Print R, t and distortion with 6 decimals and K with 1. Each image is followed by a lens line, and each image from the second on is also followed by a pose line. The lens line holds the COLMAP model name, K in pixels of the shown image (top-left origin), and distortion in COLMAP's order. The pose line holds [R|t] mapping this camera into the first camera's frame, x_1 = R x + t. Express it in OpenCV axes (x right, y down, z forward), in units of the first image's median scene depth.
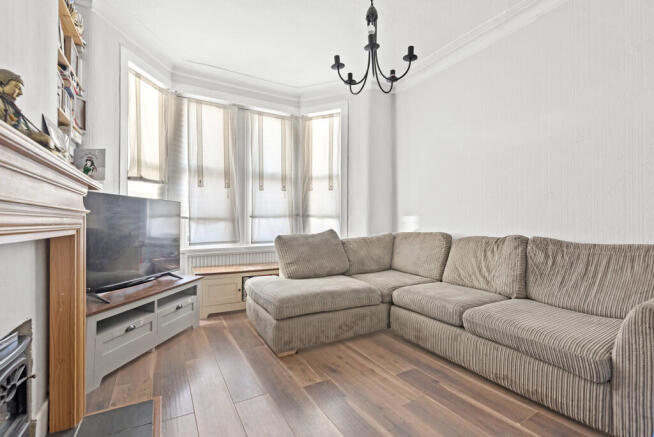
lens RADIAL K [[283.8, 0, 322.4], [0, 283.8, 222.1], [0, 0, 1]] dist [0.003794, -0.000297]
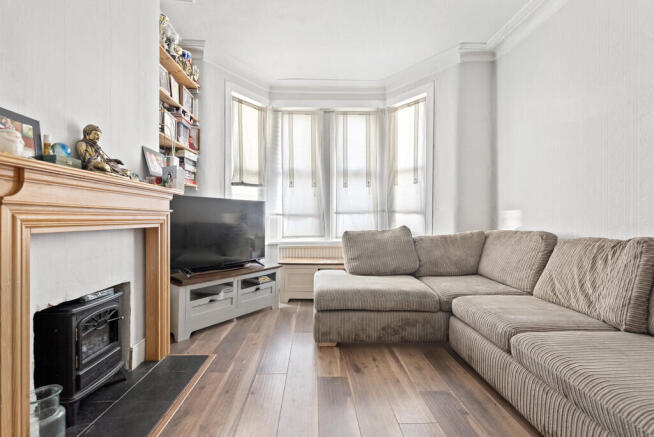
lens RADIAL K [[283.8, 0, 323.0], [0, 283.8, 220.7], [0, 0, 1]] dist [0.003794, -0.000297]
pose [[0.887414, 0.002872, -0.460964, 0.265415], [0.001737, 0.999953, 0.009574, -0.000828], [0.460969, -0.009297, 0.887367, 0.056401]]
